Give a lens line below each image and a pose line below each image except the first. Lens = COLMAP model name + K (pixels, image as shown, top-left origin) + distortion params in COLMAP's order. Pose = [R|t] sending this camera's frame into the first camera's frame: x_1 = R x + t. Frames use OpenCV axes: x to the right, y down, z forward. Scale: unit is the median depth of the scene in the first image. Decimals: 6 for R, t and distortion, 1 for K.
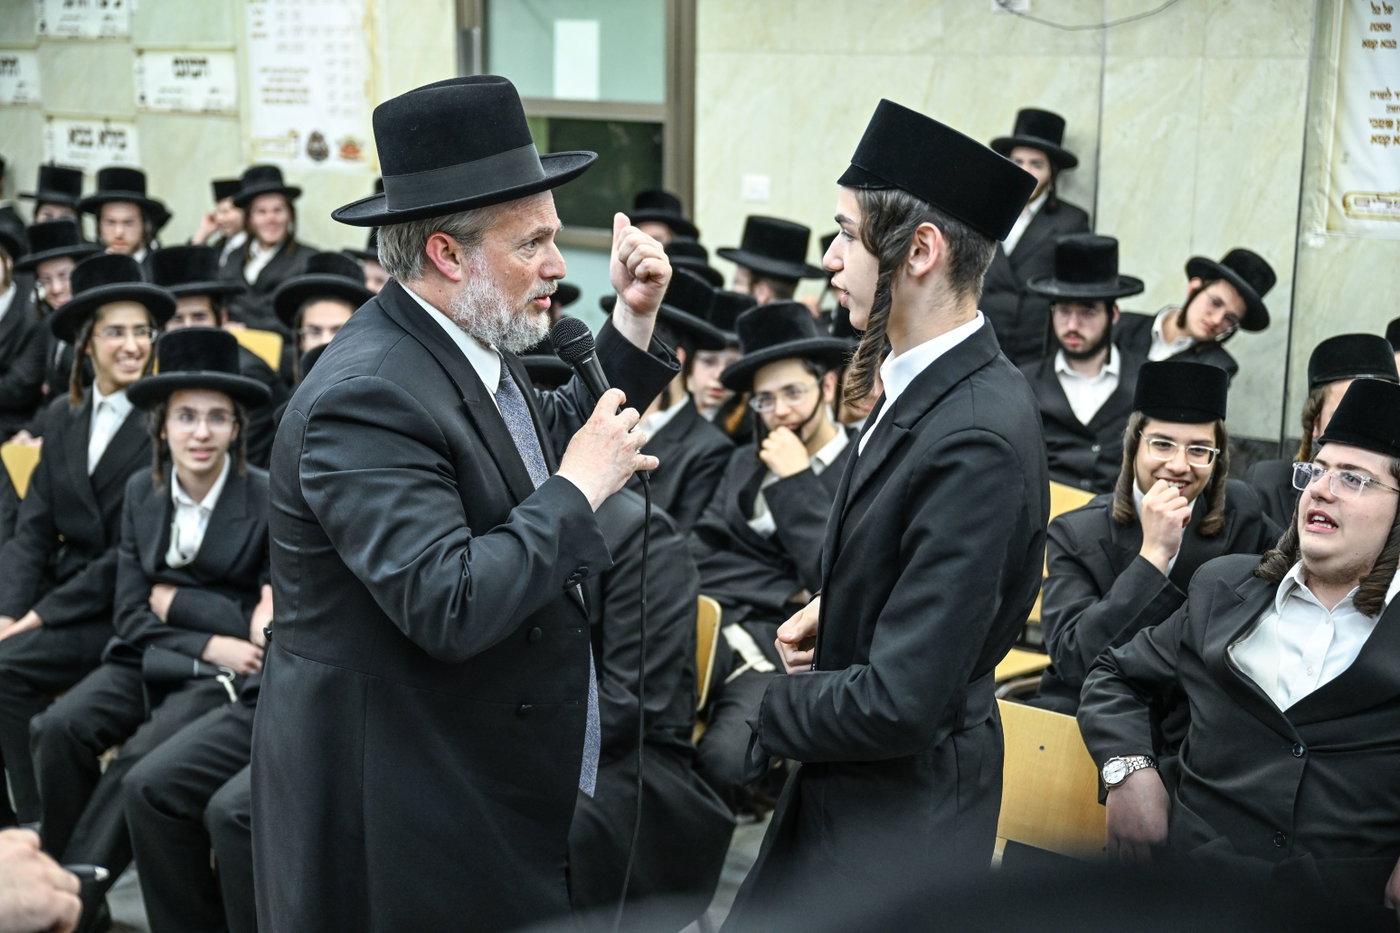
lens RADIAL K [[1820.8, 0, 656.6], [0, 1820.8, 468.9], [0, 0, 1]] dist [-0.001192, -0.023824]
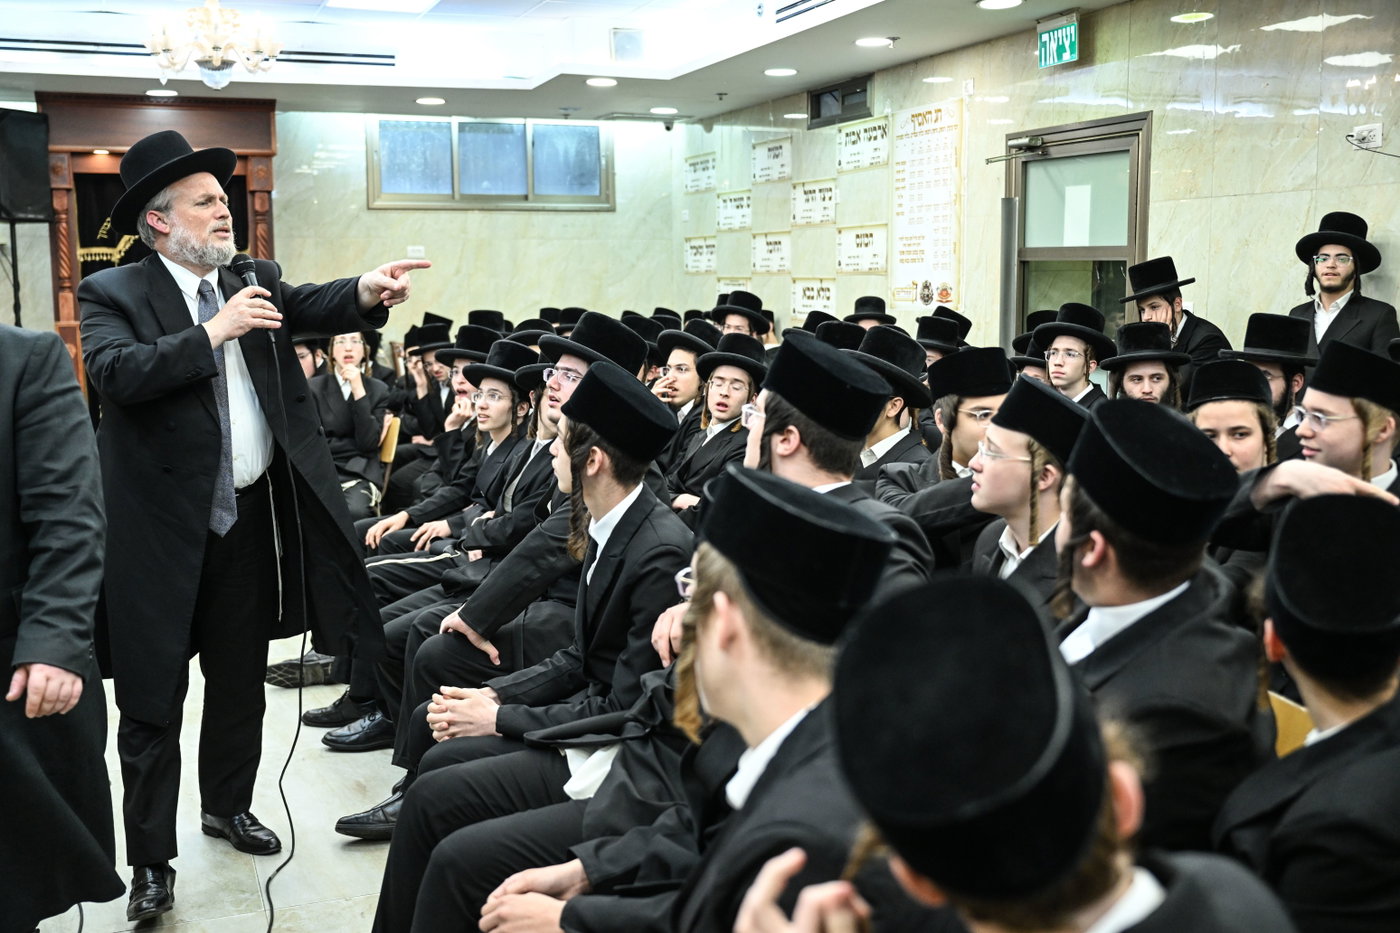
lens RADIAL K [[1460.7, 0, 700.0], [0, 1460.7, 466.5], [0, 0, 1]] dist [-0.006989, -0.014521]
pose [[0.823807, 0.063495, -0.563303, 0.295750], [-0.124721, 0.989659, -0.070846, 0.047135], [0.552980, 0.128620, 0.823207, 0.042333]]
